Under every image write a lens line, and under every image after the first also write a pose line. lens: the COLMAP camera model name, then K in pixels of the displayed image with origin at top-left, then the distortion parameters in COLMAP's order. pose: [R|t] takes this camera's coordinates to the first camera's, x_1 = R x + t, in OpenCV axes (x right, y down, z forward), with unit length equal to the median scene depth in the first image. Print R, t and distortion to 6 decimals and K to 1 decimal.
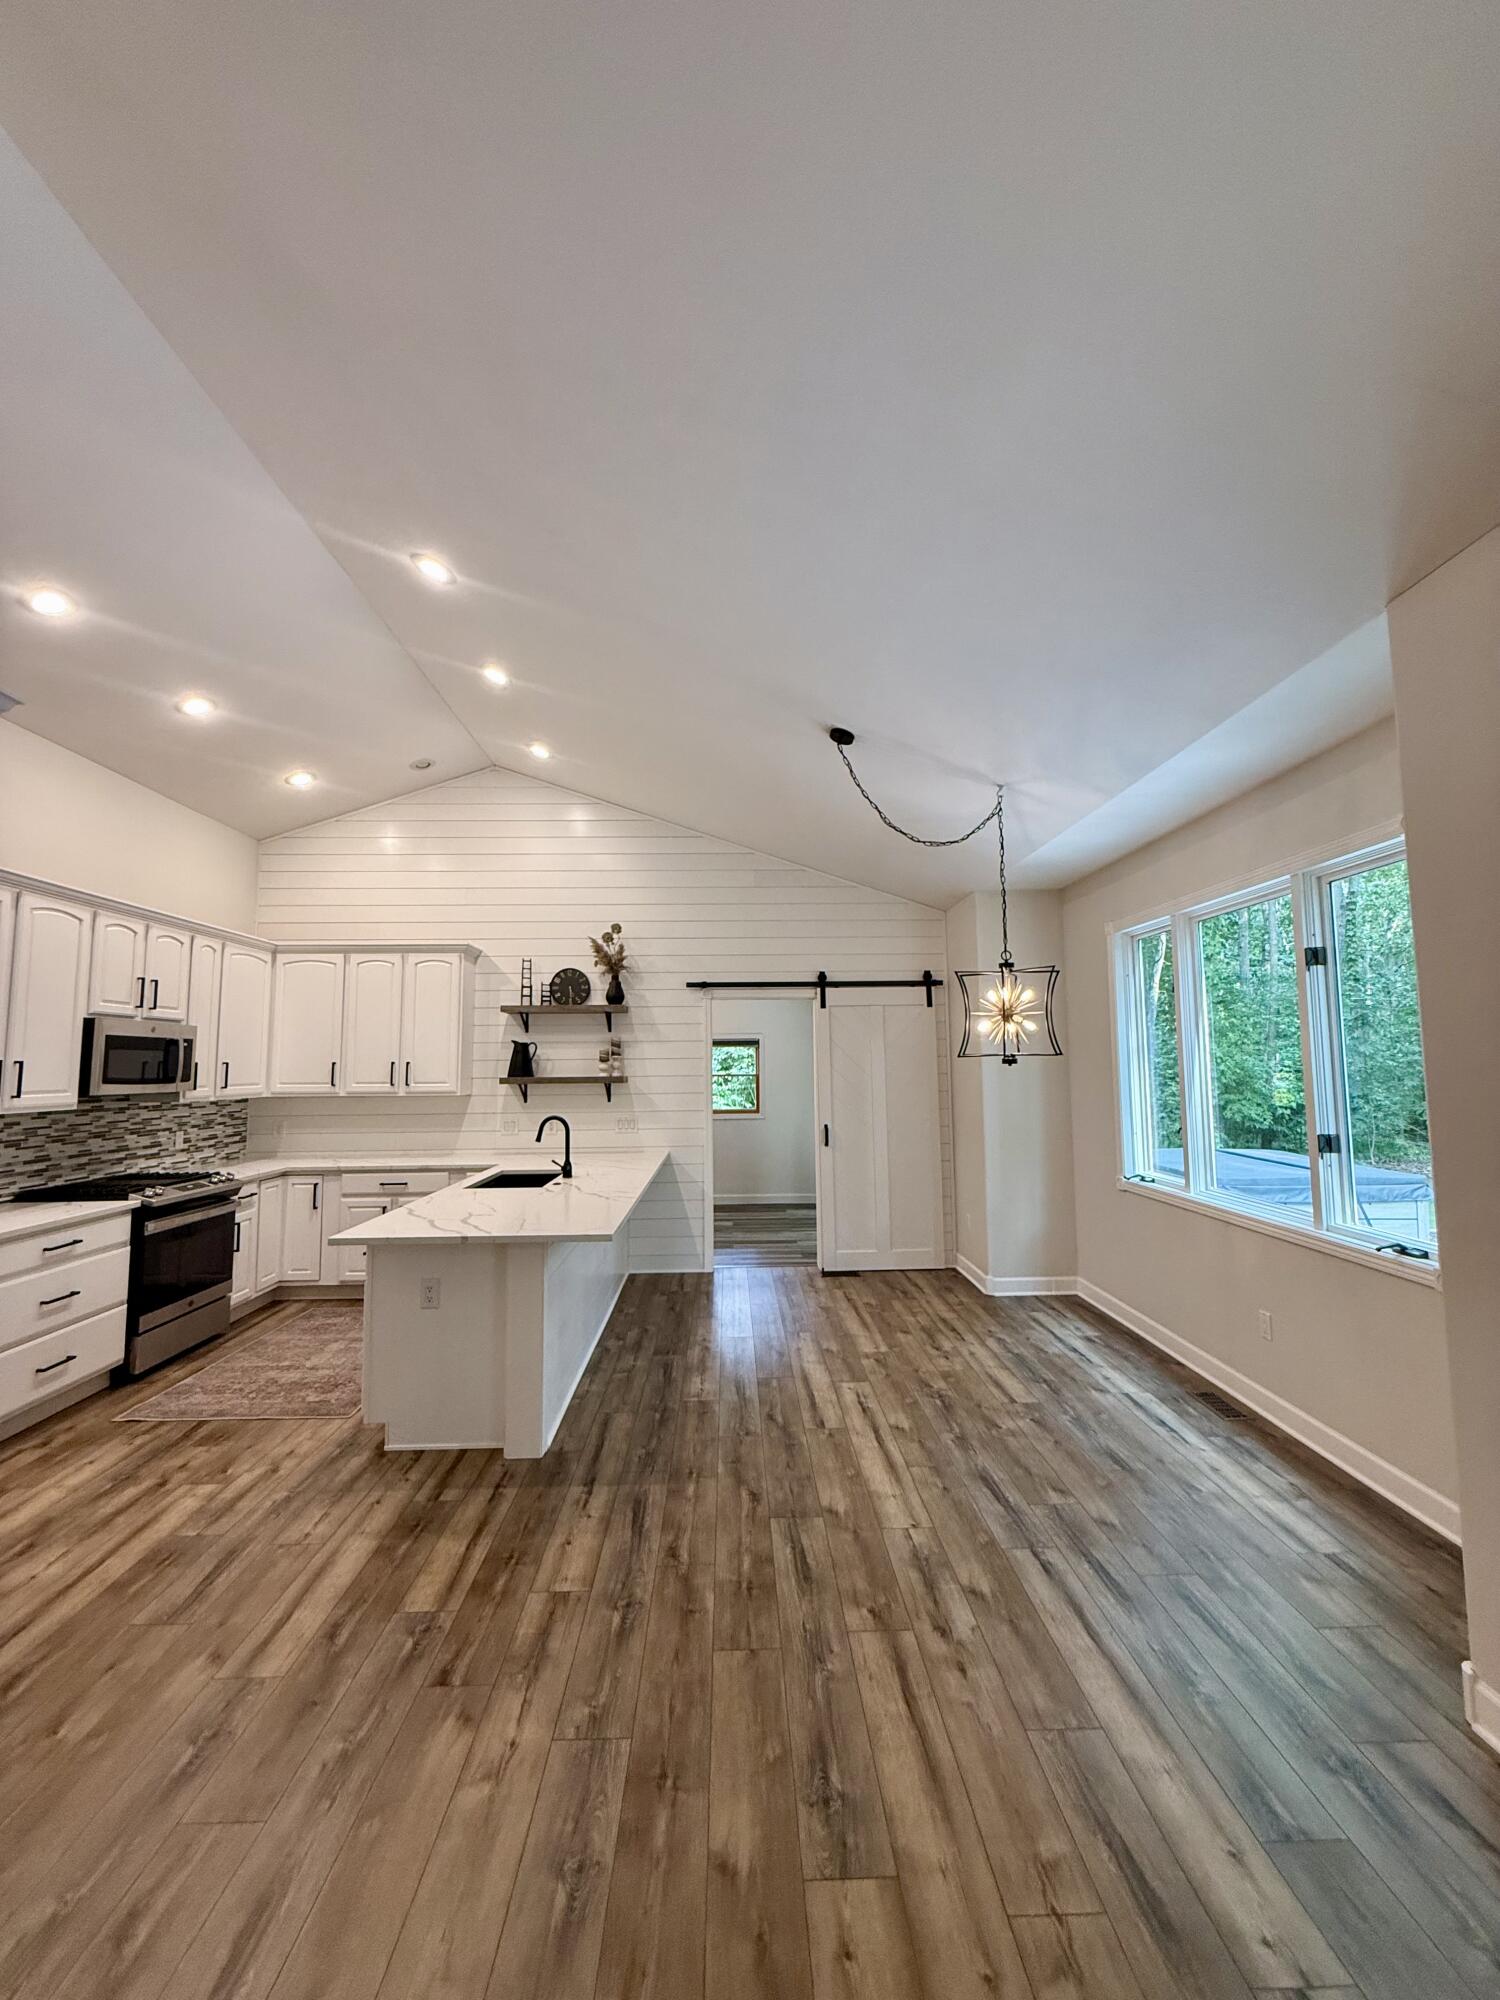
lens RADIAL K [[795.4, 0, 750.8], [0, 795.4, 997.8], [0, 0, 1]] dist [0.001024, -0.000025]
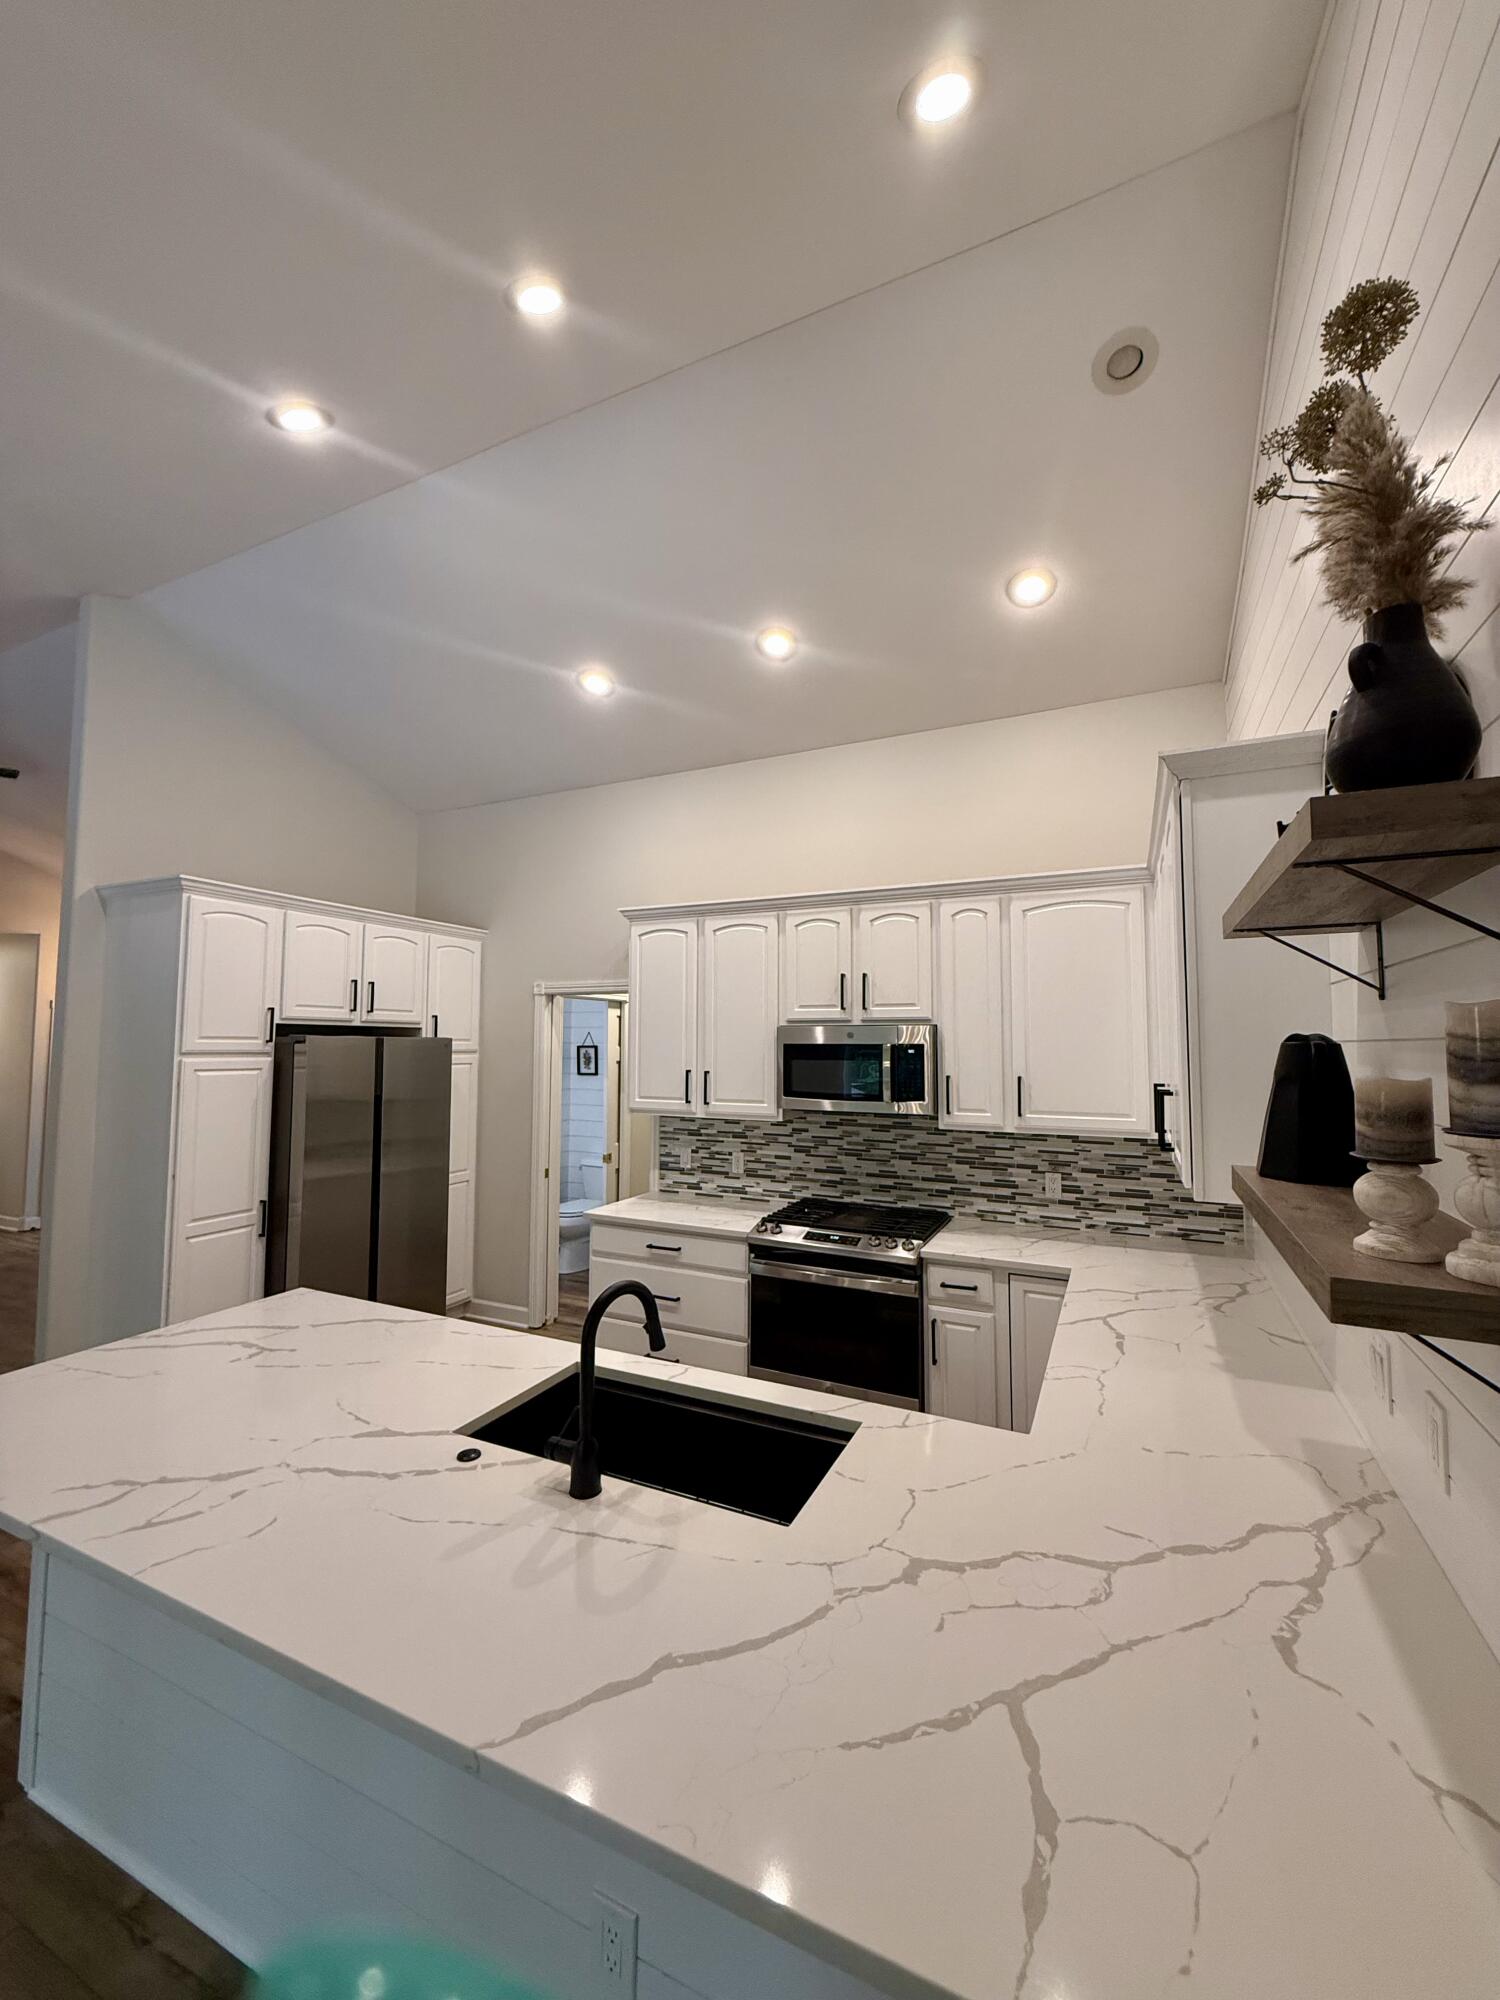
lens RADIAL K [[795.4, 0, 749.6], [0, 795.4, 995.2], [0, 0, 1]] dist [0.001024, -0.000025]
pose [[-0.464008, -0.067850, -0.883229, 0.028515], [0.070998, 0.991006, -0.113429, 0.079376], [0.882981, -0.115340, -0.455018, 1.176641]]
